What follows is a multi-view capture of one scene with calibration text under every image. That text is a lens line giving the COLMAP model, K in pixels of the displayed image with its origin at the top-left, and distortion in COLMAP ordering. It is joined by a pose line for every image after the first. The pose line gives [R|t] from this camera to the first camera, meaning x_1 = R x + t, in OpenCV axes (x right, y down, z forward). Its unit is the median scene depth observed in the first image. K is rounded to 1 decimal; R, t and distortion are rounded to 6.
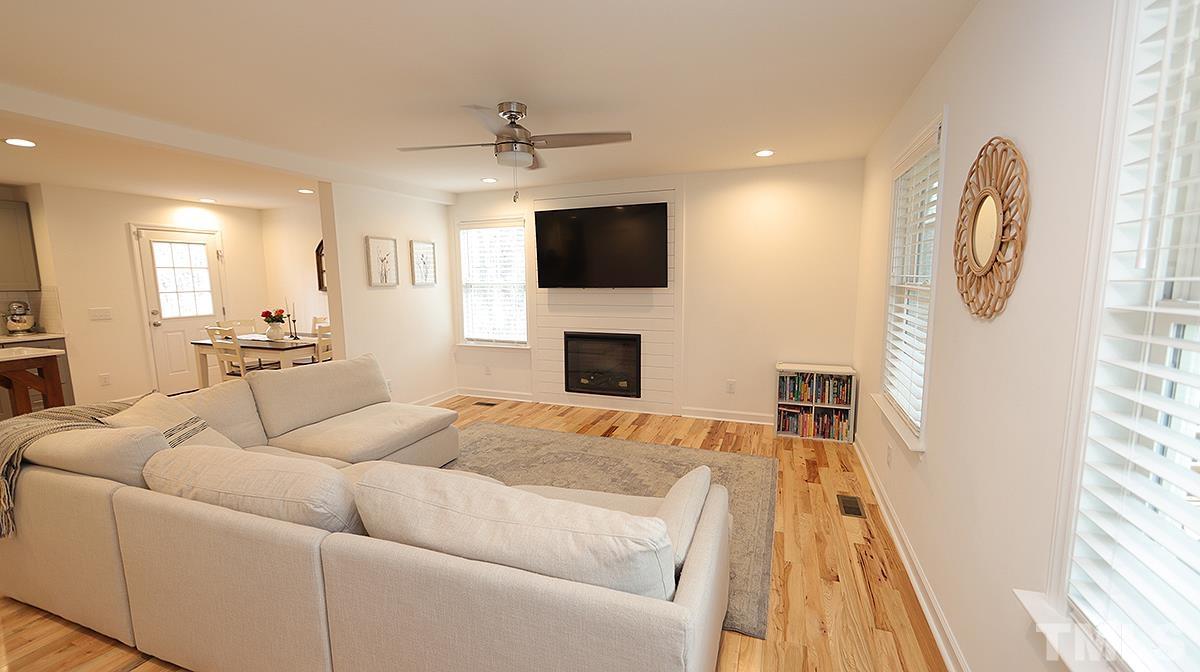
lens RADIAL K [[468.9, 0, 602.8], [0, 468.9, 337.4], [0, 0, 1]] dist [0.000267, -0.000074]
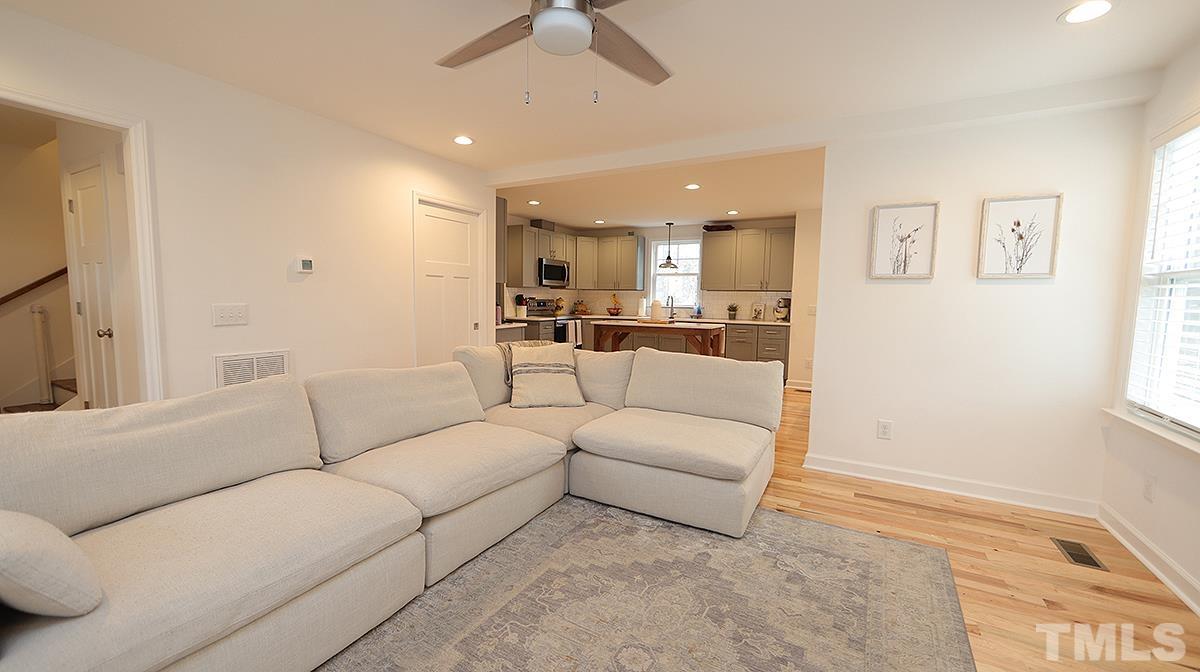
lens RADIAL K [[468.9, 0, 602.8], [0, 468.9, 337.4], [0, 0, 1]] dist [0.000267, -0.000074]
pose [[-0.146571, 0.091540, -0.984956, 0.237949], [-0.143935, 0.983138, 0.112790, -0.040324], [0.978672, 0.158301, -0.130924, 0.660888]]
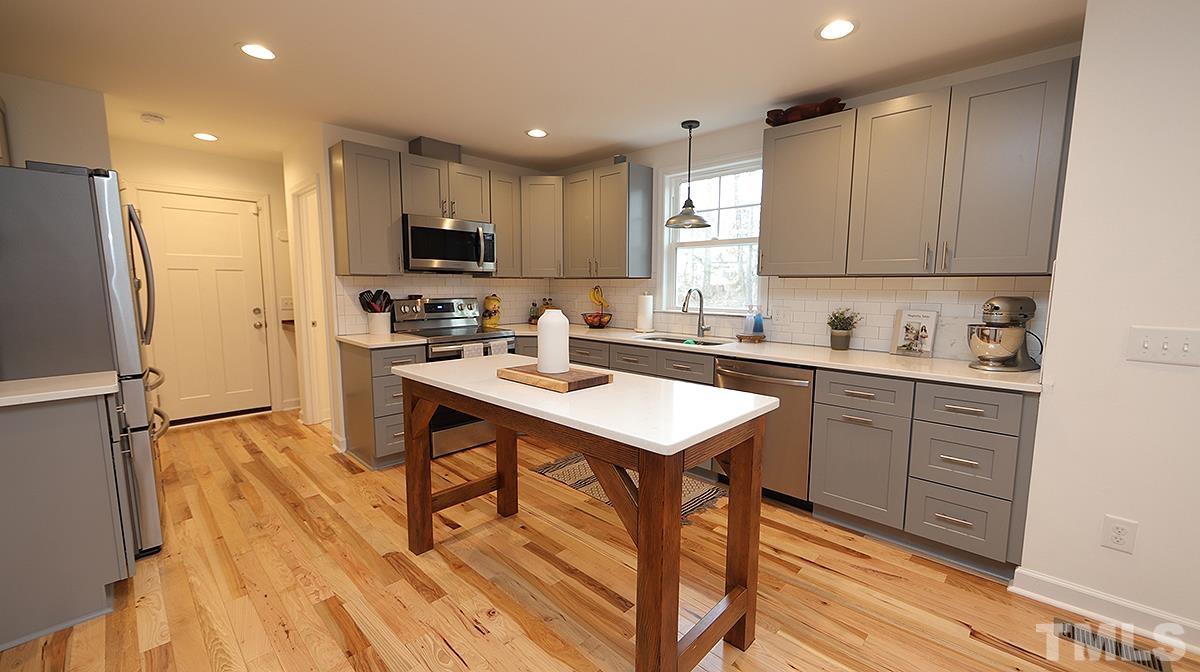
lens RADIAL K [[468.9, 0, 602.8], [0, 468.9, 337.4], [0, 0, 1]] dist [0.000267, -0.000074]
pose [[-0.397022, 0.104388, -0.911853, -0.654859], [-0.125437, 0.978017, 0.166578, -0.063130], [0.909197, 0.180515, -0.375200, 0.808667]]
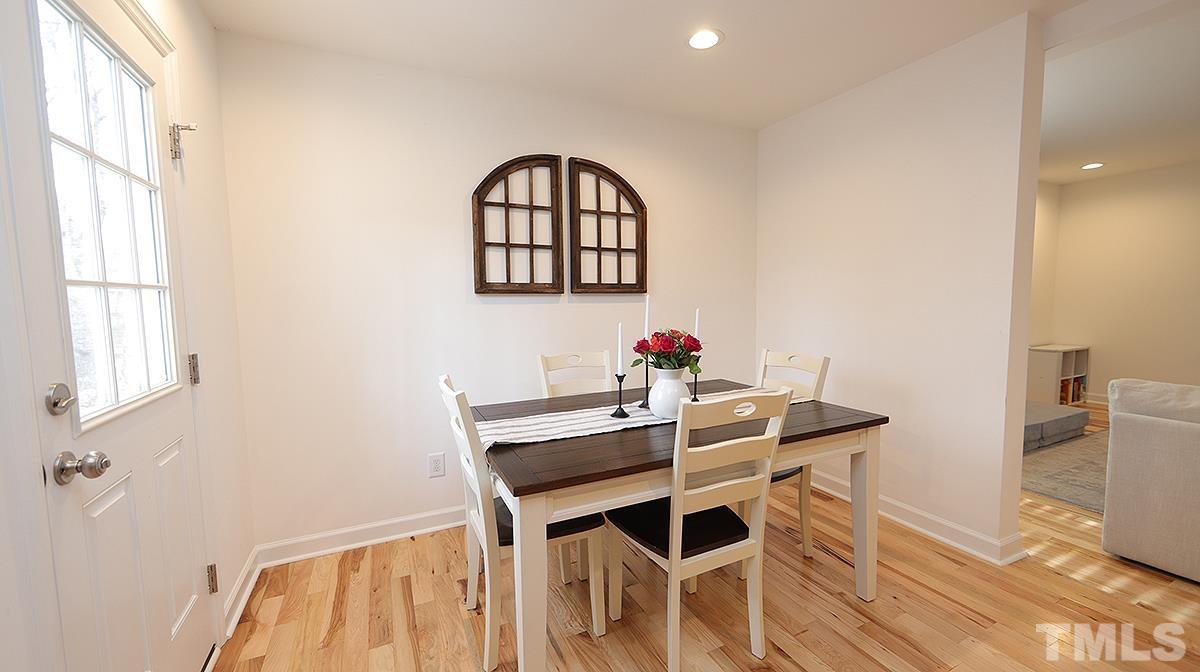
lens RADIAL K [[468.9, 0, 602.8], [0, 468.9, 337.4], [0, 0, 1]] dist [0.000267, -0.000074]
pose [[0.689590, -0.063573, 0.721405, -1.075922], [0.105837, 0.994291, -0.013549, -0.059756], [-0.716425, 0.085694, 0.692381, 0.855219]]
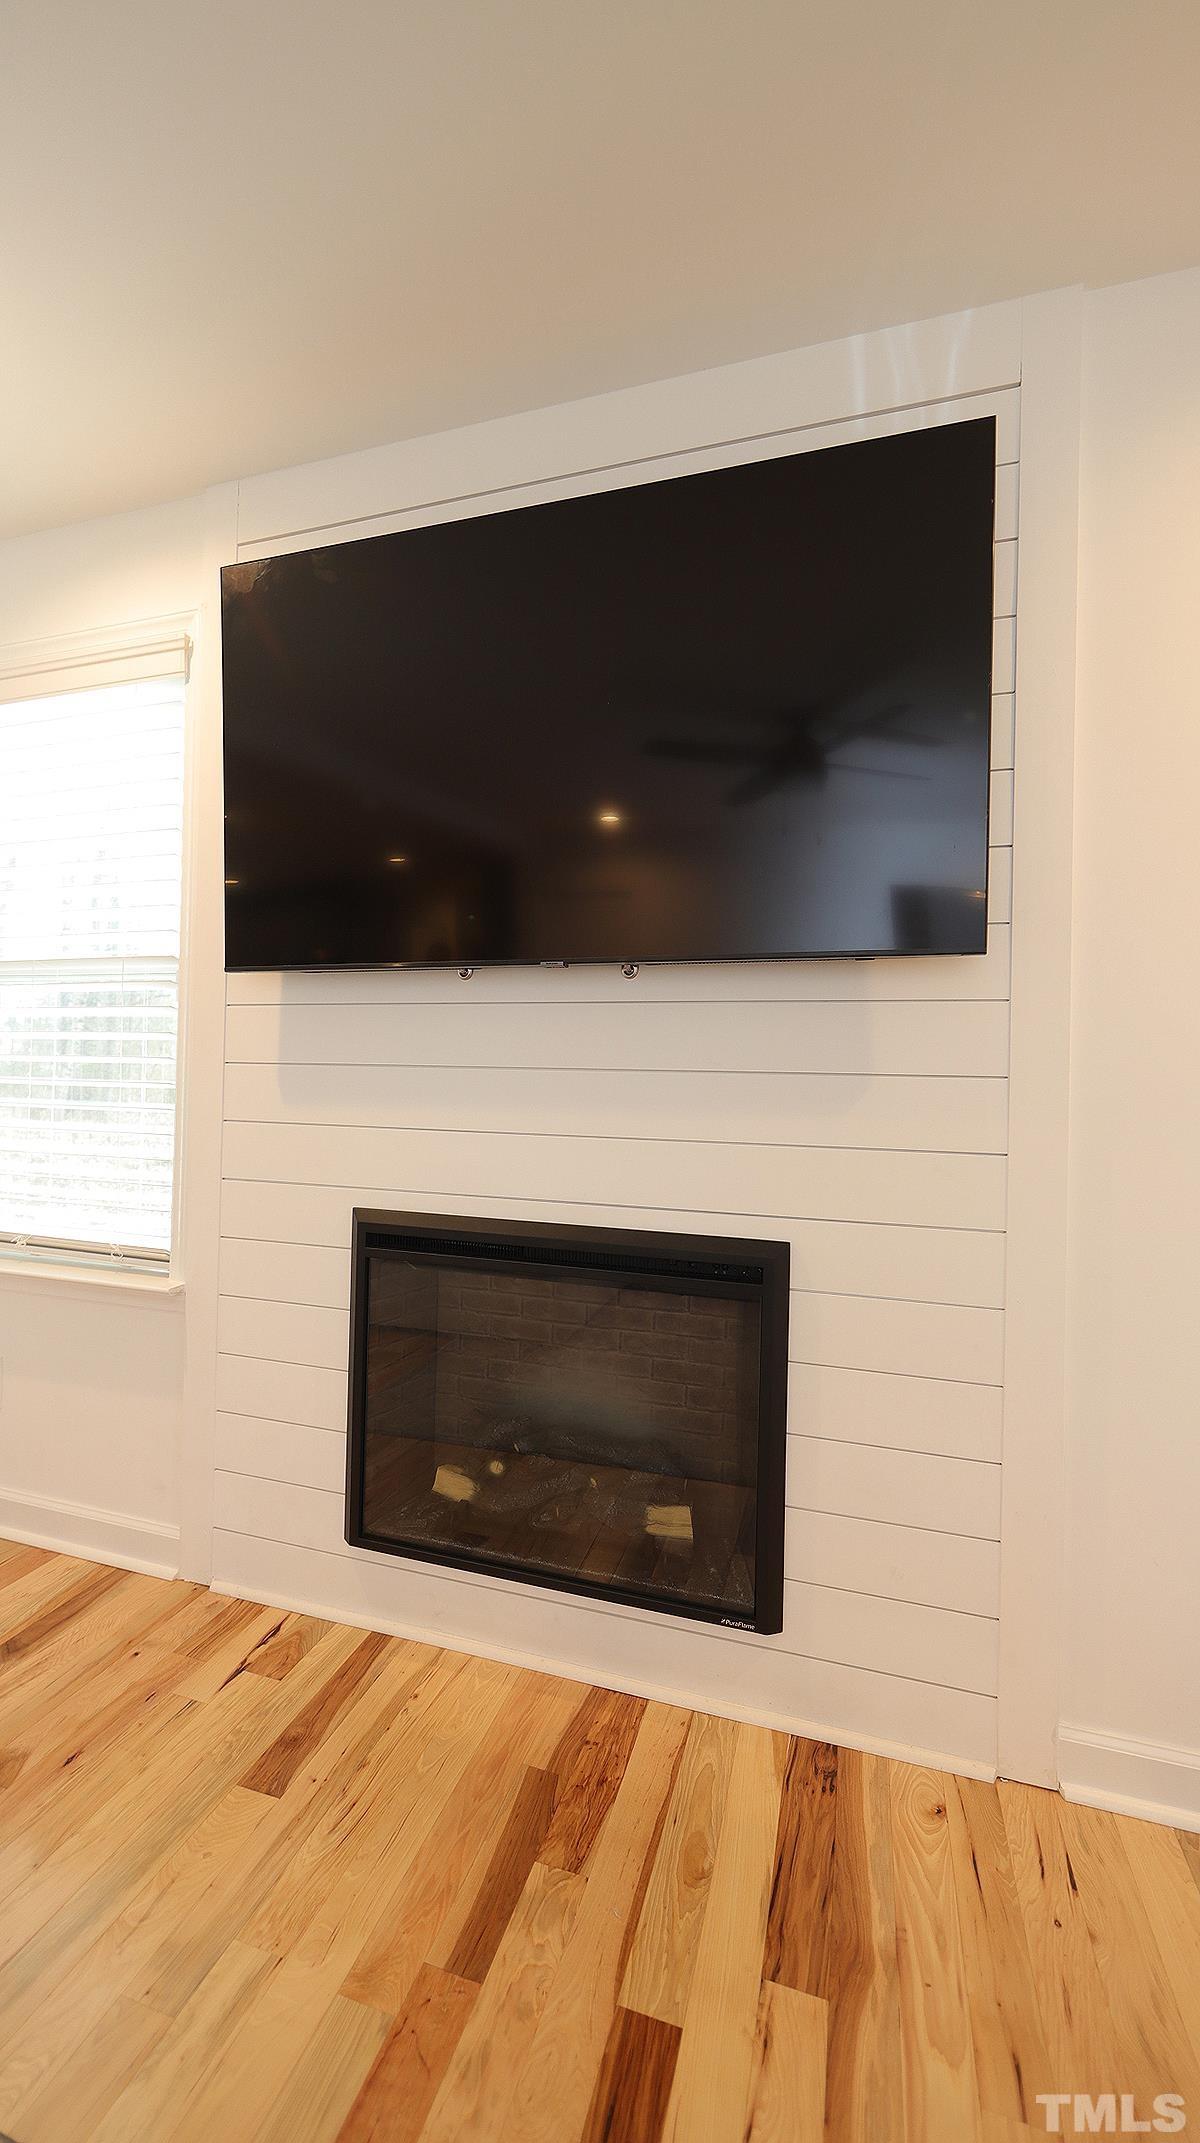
lens RADIAL K [[837.3, 0, 600.0], [0, 837.3, 1071.5], [0, 0, 1]] dist [0.000267, -0.000074]
pose [[0.997812, 0.031042, 0.058376, -0.006202], [-0.022697, 0.990098, -0.138528, -0.024084], [-0.062098, 0.136900, 0.988636, 0.696951]]
